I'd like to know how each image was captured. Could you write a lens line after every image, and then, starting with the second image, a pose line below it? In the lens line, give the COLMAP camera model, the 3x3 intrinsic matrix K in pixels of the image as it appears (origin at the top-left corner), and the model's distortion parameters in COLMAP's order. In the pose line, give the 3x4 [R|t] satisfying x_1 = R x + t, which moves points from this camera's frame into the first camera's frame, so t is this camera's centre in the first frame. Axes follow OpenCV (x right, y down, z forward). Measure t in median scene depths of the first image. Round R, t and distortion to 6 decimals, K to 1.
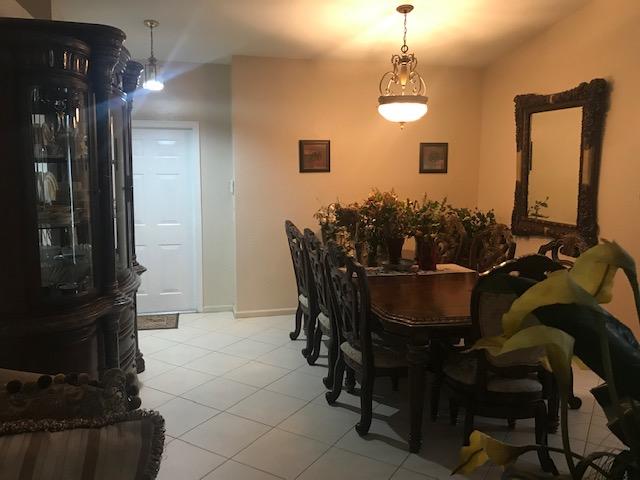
lens RADIAL K [[533.0, 0, 320.0], [0, 533.0, 242.1], [0, 0, 1]] dist [0.039598, -0.007021]
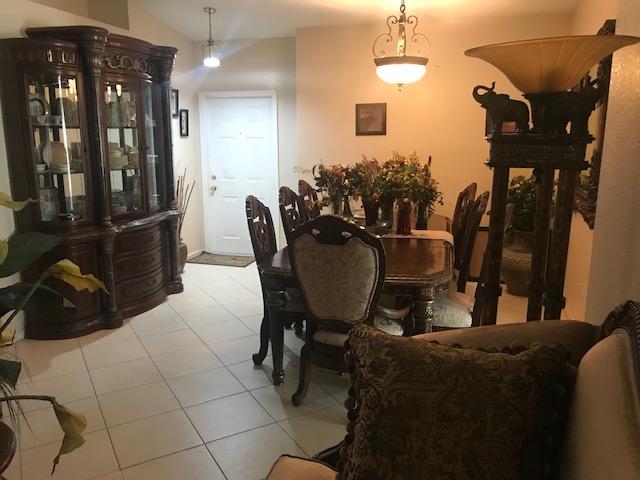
lens RADIAL K [[533.0, 0, 320.2], [0, 533.0, 238.2], [0, 0, 1]] dist [0.039598, -0.007021]
pose [[0.876473, 0.090924, -0.472786, 0.507088], [-0.062791, 0.995205, 0.074989, -0.004195], [0.477338, -0.036039, 0.877980, 0.043648]]
